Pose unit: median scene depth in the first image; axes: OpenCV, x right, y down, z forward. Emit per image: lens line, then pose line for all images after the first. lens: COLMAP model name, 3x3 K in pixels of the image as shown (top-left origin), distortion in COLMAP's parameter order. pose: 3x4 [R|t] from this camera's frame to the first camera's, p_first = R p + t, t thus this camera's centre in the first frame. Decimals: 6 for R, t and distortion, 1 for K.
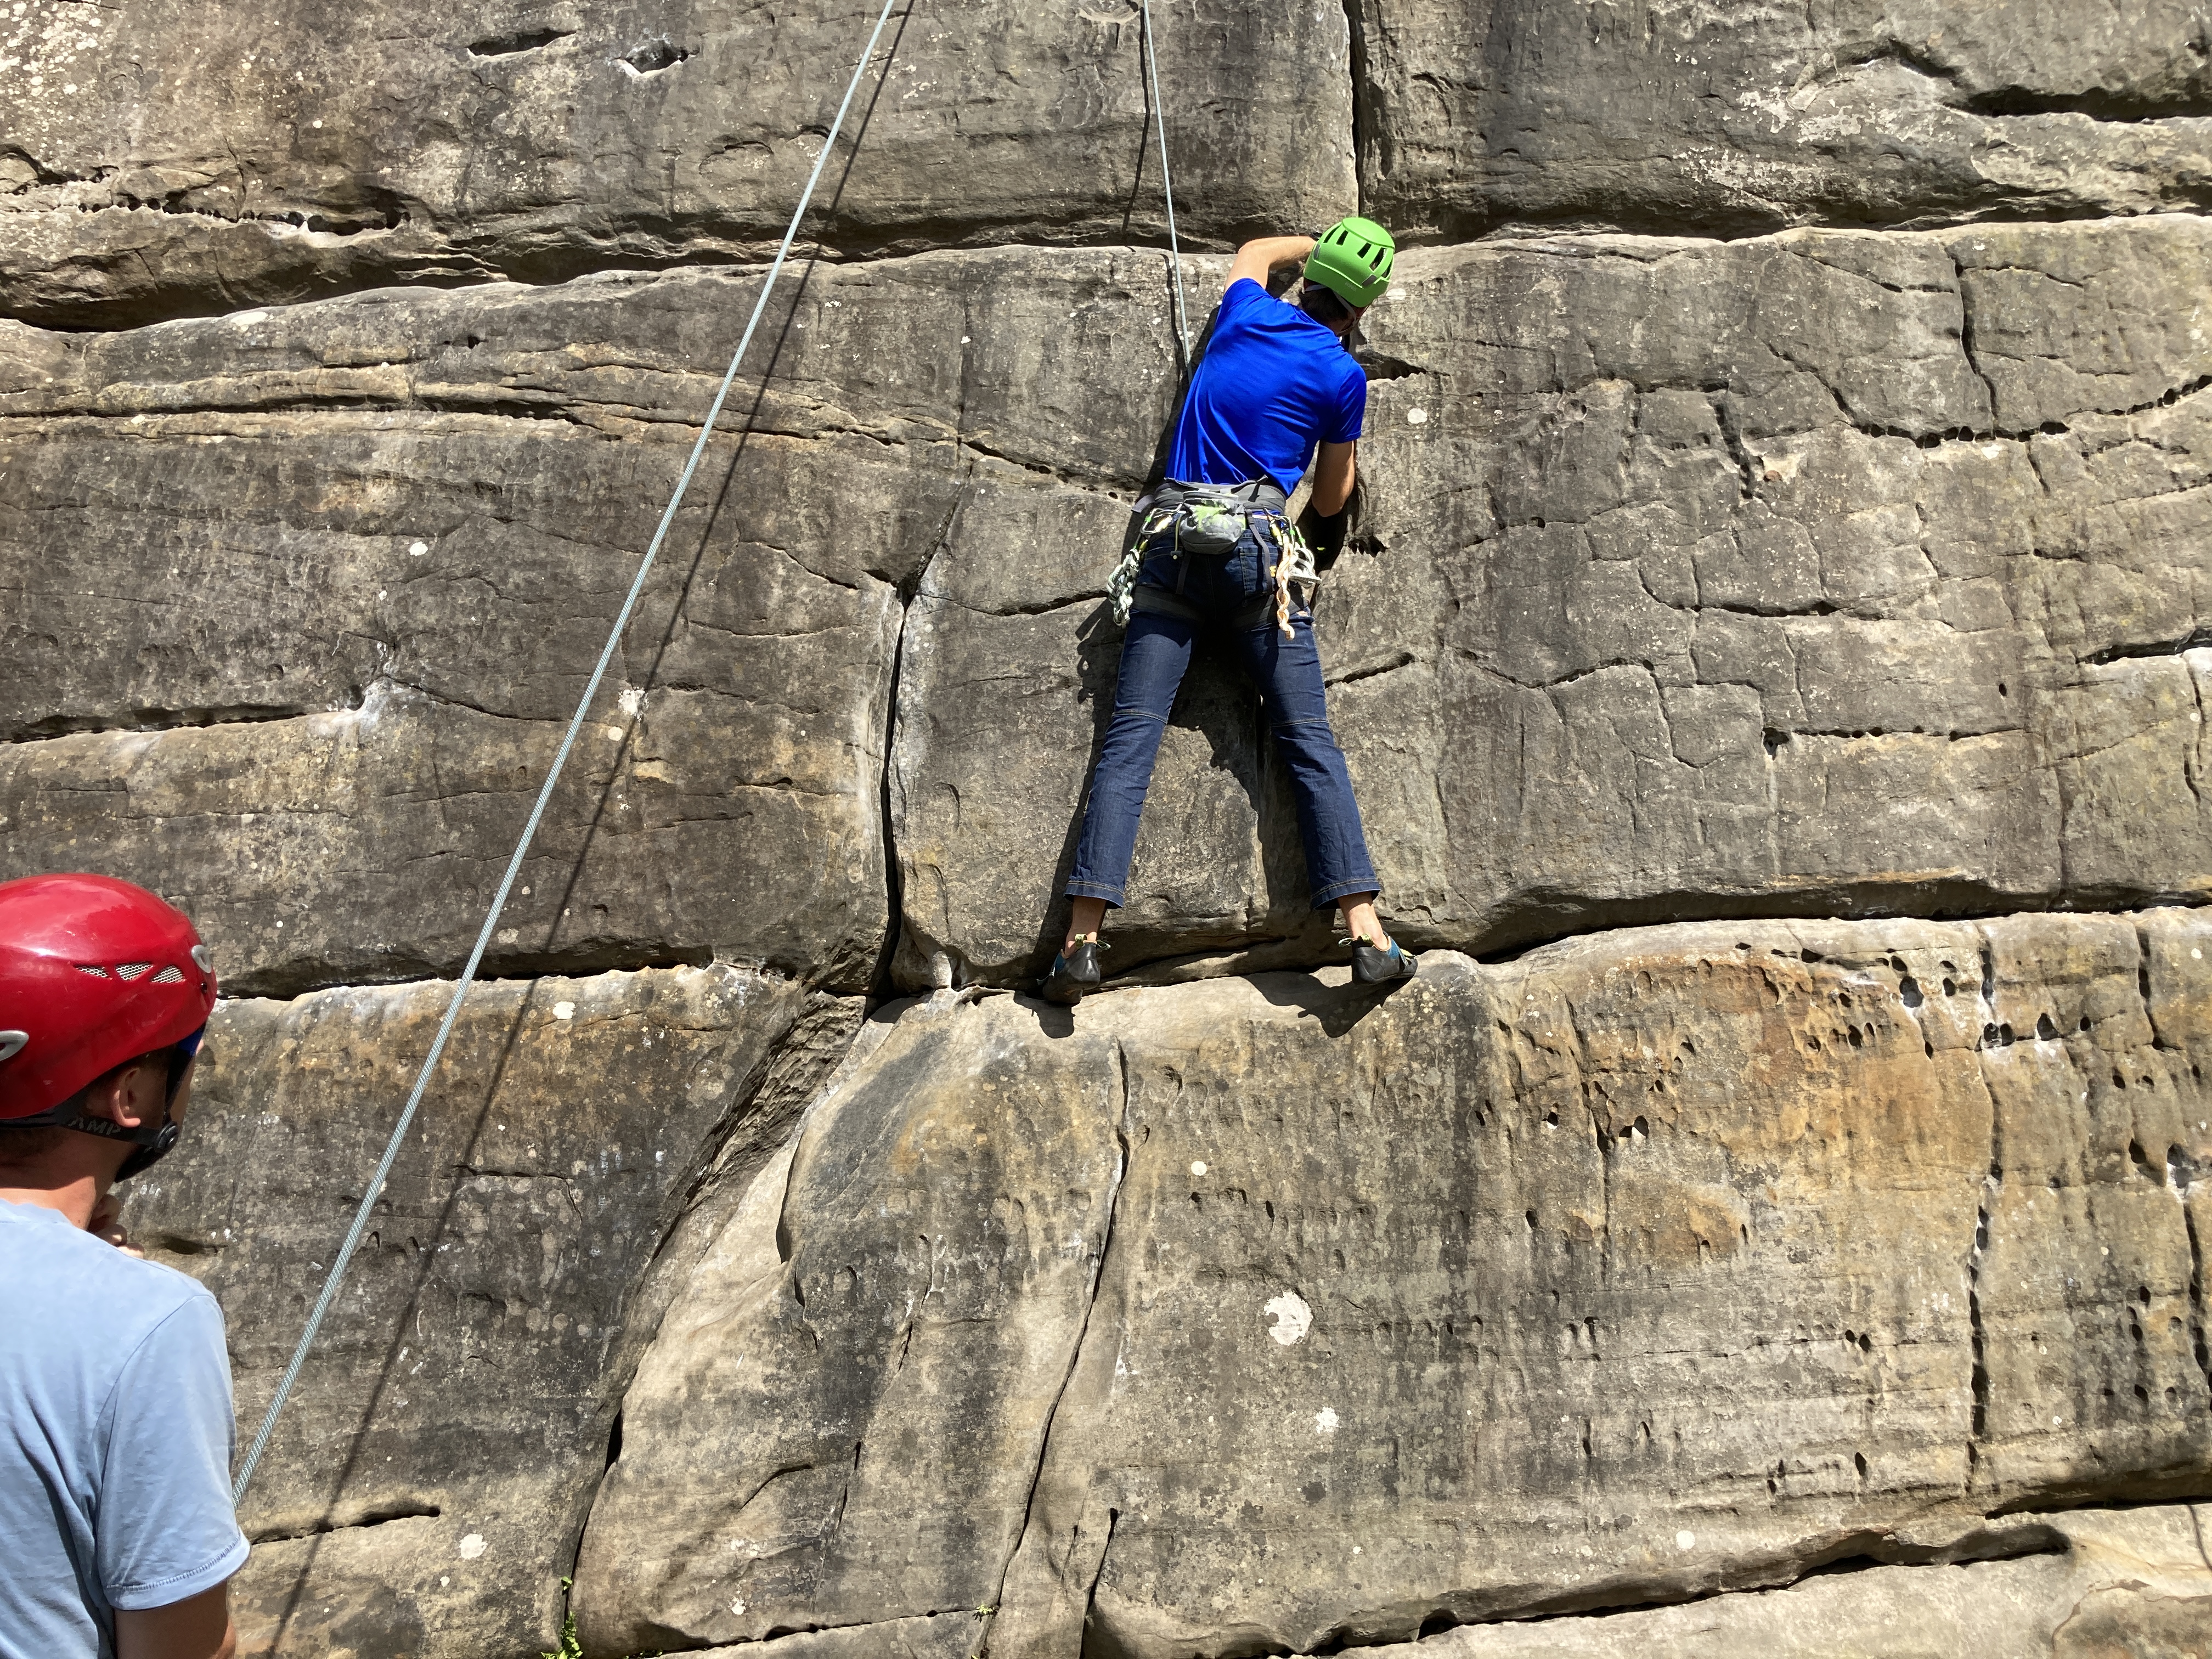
lens RADIAL K [[1837.7, 0, 1138.3], [0, 1837.7, 830.5], [0, 0, 1]] dist [0.013209, -0.007069]
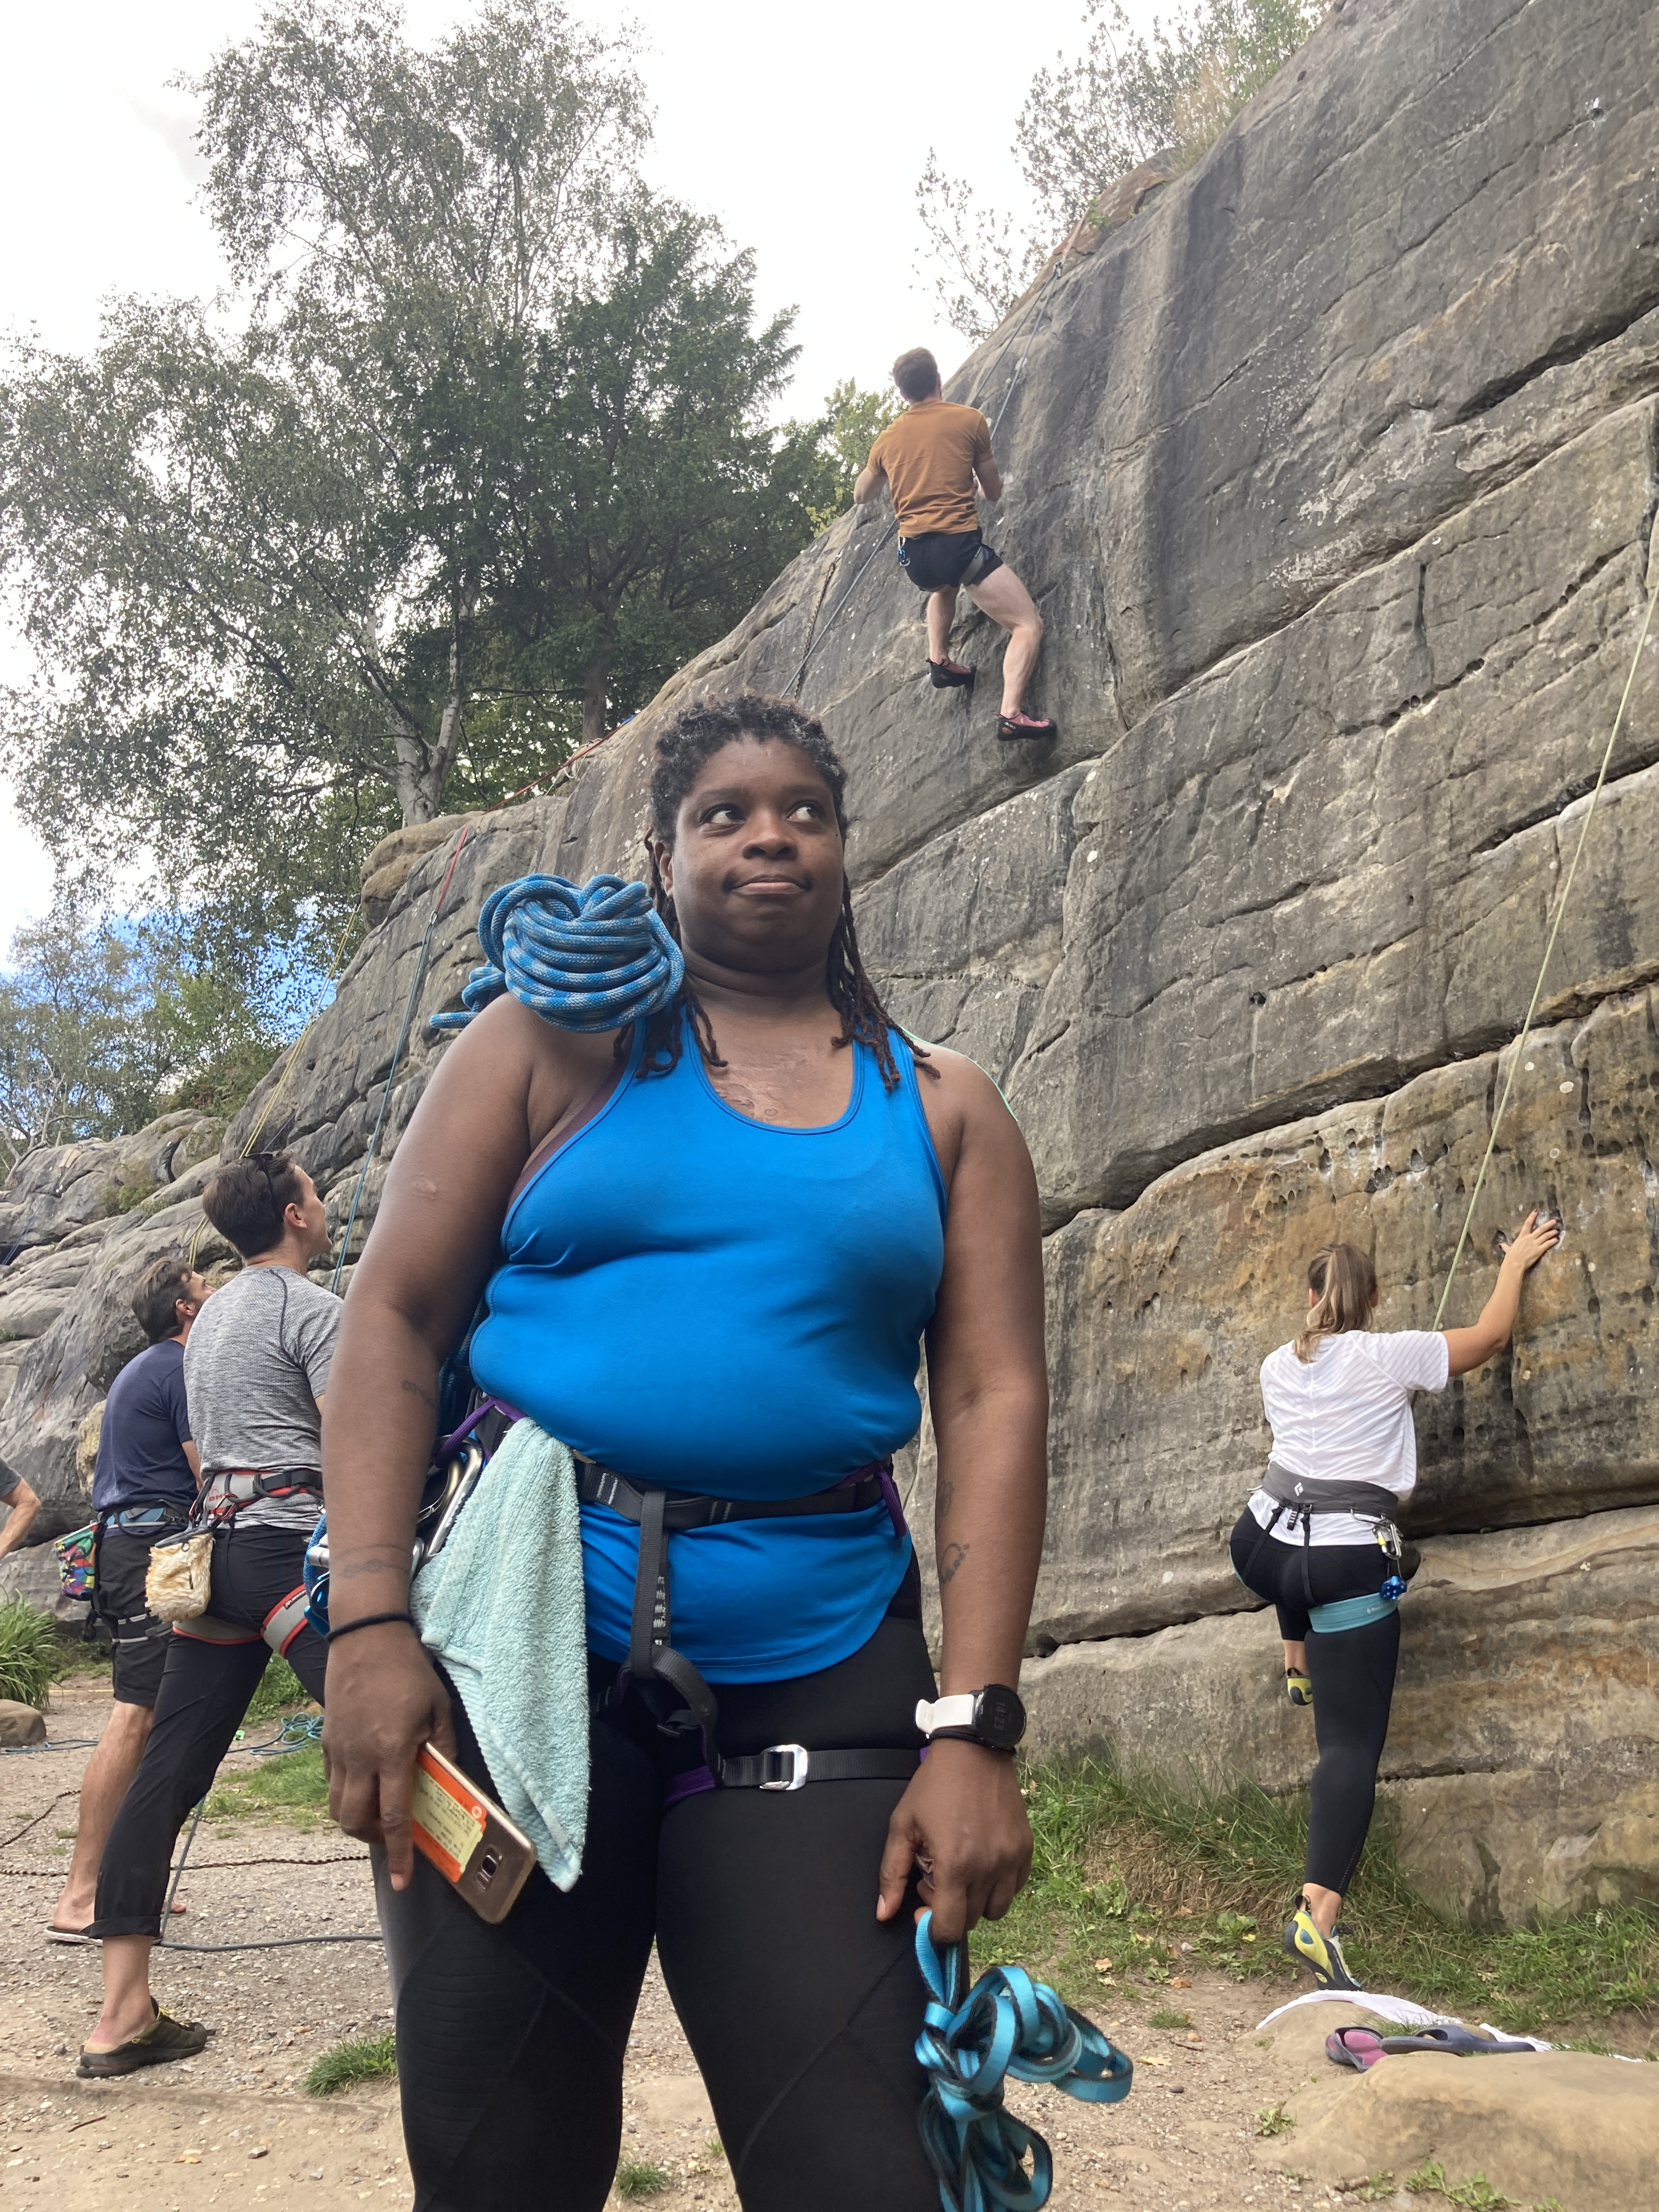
lens RADIAL K [[1845.8, 0, 815.5], [0, 1845.8, 1115.2], [0, 0, 1]] dist [0.113590, -0.335329]
pose [[0.599183, -0.268801, -0.754139, 1.197455], [0.171657, 0.963180, -0.206925, 0.266230], [0.781994, -0.005467, 0.623262, -0.096964]]
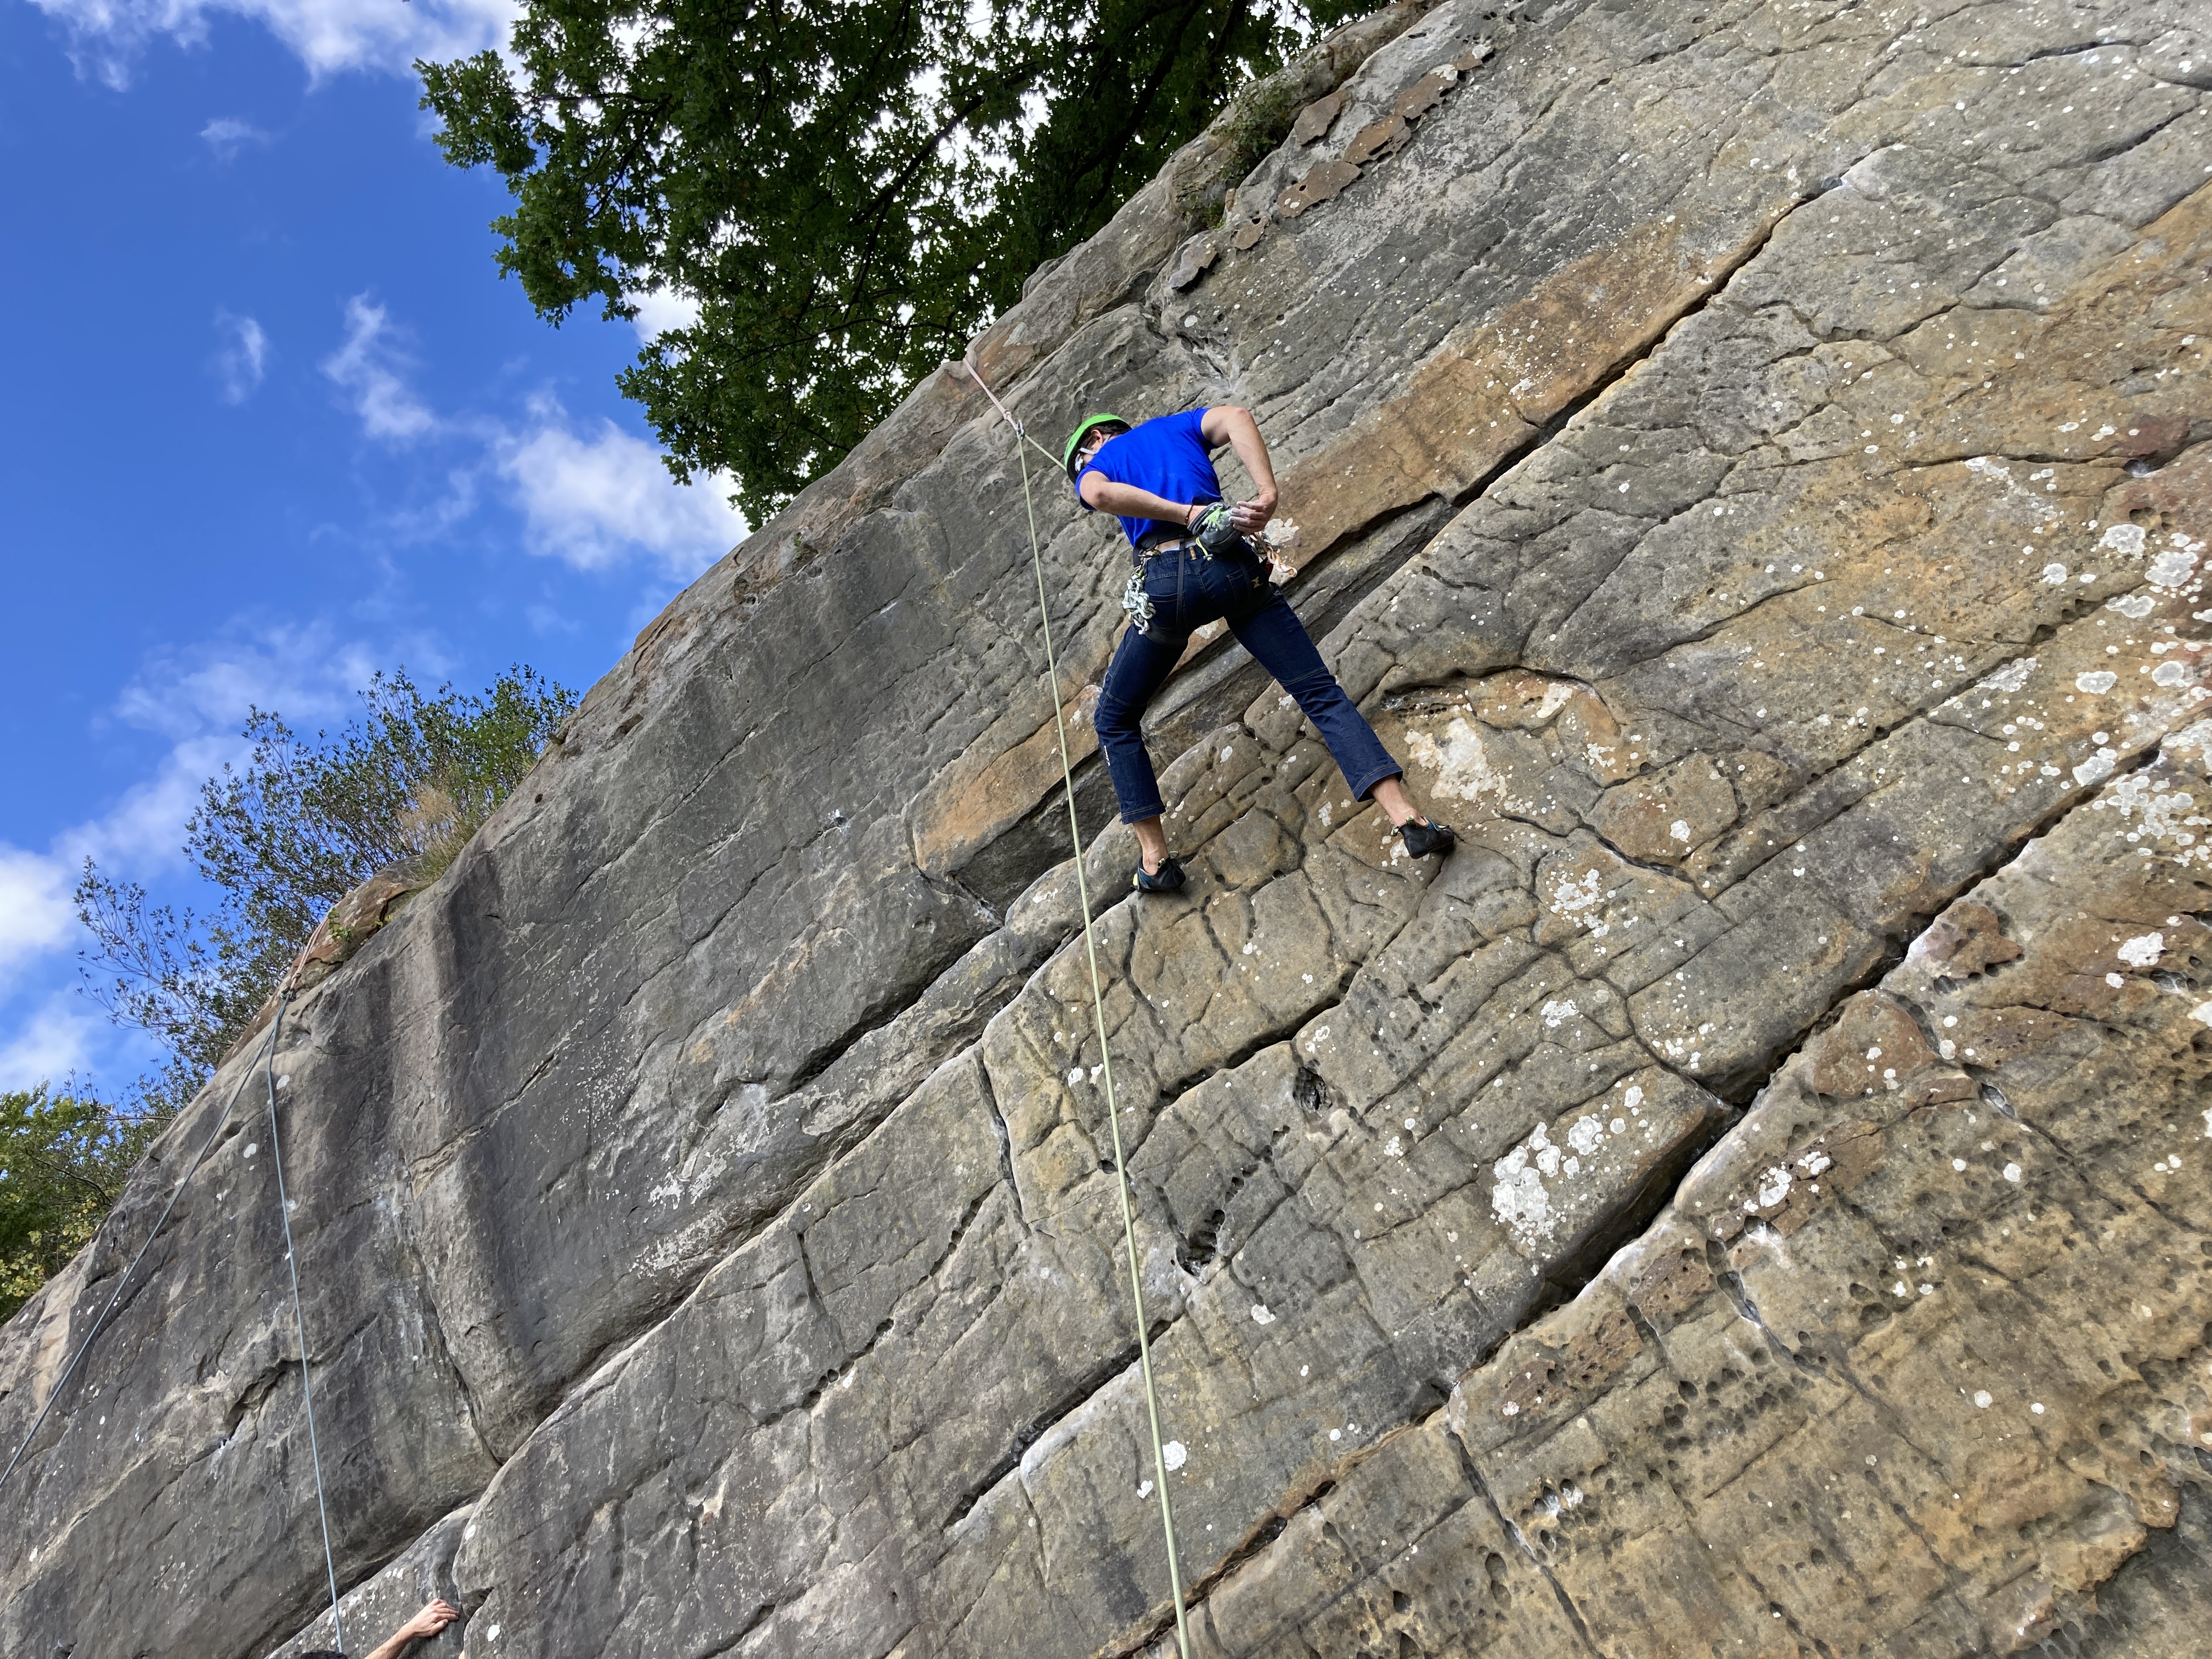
lens RADIAL K [[1844.4, 0, 1116.3], [0, 1844.4, 771.5], [0, 0, 1]] dist [0.018288, -0.004191]
pose [[0.758205, -0.639040, -0.129434, 1.105361], [0.541252, 0.727563, -0.421542, 0.113960], [0.363553, 0.249559, 0.897524, -0.107606]]
